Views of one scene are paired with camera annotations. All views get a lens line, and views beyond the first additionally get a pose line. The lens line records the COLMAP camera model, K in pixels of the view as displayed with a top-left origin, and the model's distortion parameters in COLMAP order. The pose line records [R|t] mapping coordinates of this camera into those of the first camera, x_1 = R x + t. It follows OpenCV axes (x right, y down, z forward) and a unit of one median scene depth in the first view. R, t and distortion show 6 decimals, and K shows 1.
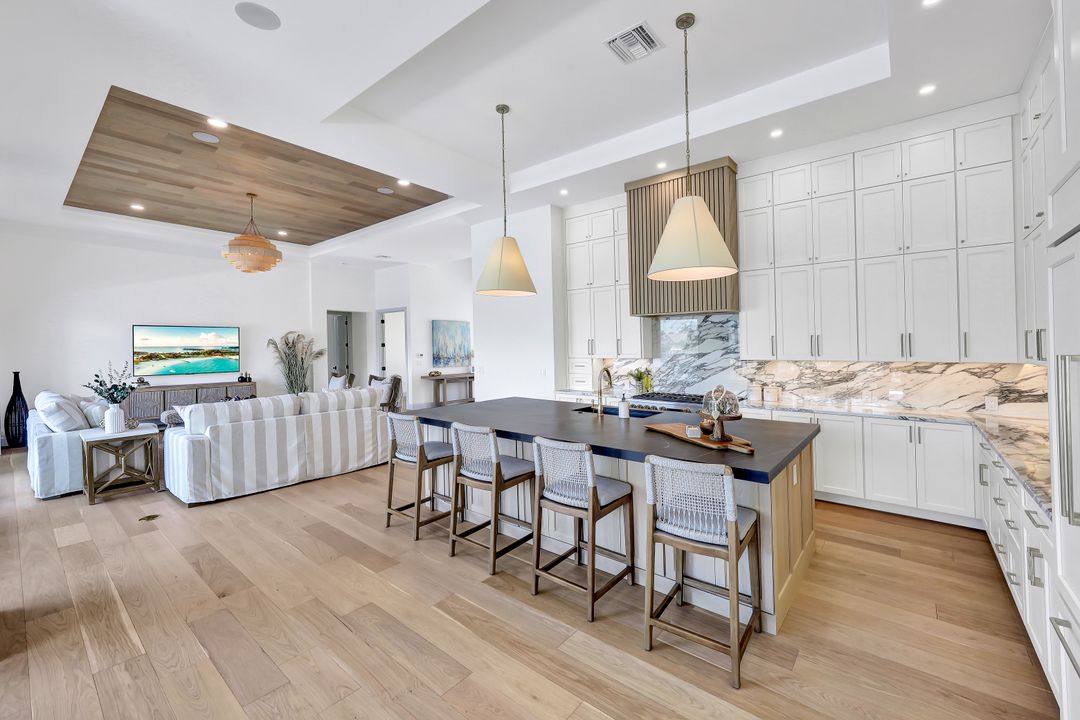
lens RADIAL K [[439.0, 0, 554.7], [0, 439.0, 337.4], [0, 0, 1]] dist [0.003538, -0.001061]
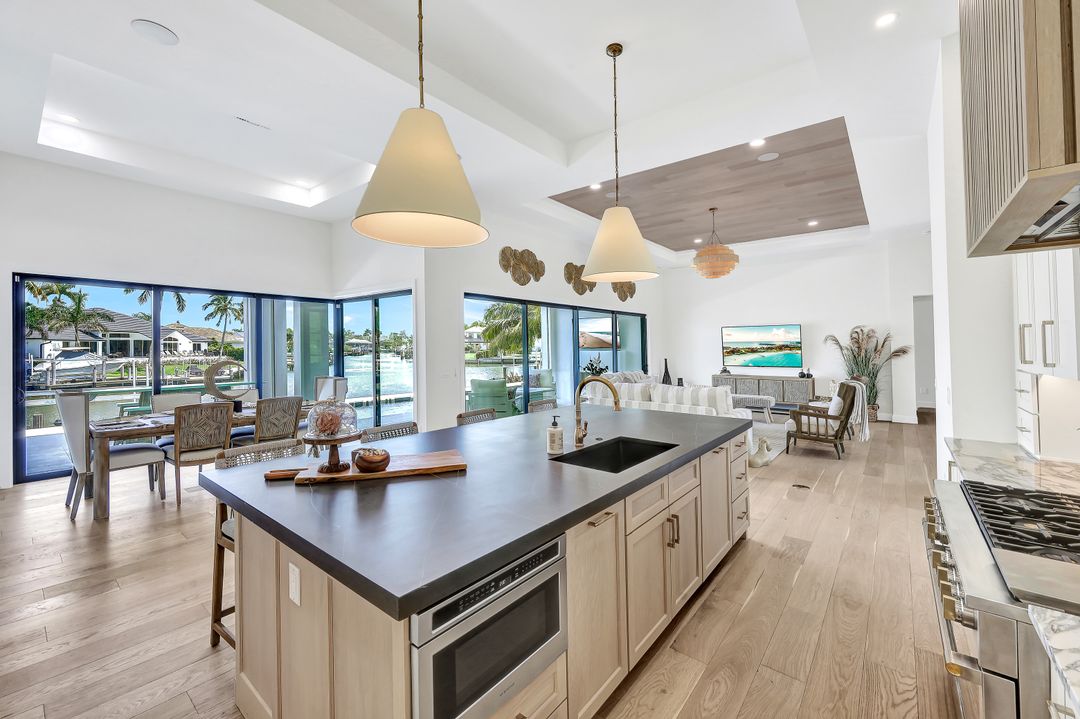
lens RADIAL K [[439.0, 0, 537.0], [0, 439.0, 335.9], [0, 0, 1]] dist [0.003538, -0.001061]
pose [[-0.010814, -0.014350, -0.999839, 0.418606], [0.028320, 0.999492, -0.014651, 0.004255], [0.999540, -0.028474, -0.010402, 0.525625]]
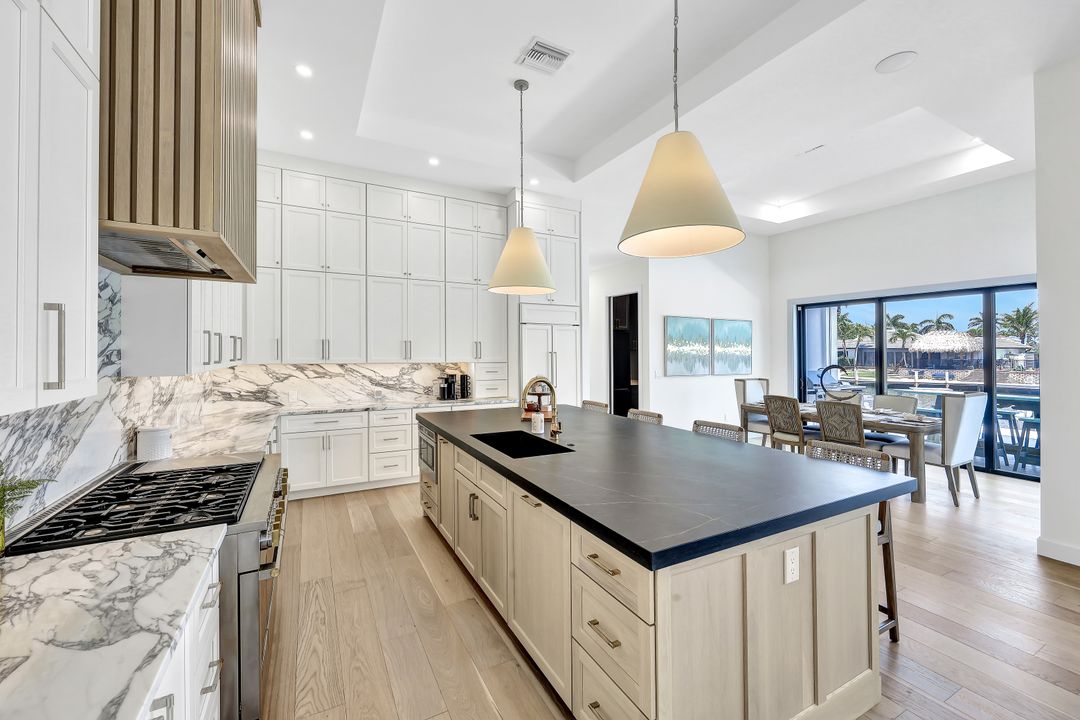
lens RADIAL K [[439.0, 0, 537.4], [0, 439.0, 356.3], [0, 0, 1]] dist [0.003538, -0.001061]
pose [[-0.916966, 0.004010, 0.398946, -0.113017], [-0.004160, 0.999799, -0.019611, 0.022501], [-0.398944, -0.019643, -0.916765, 0.950570]]
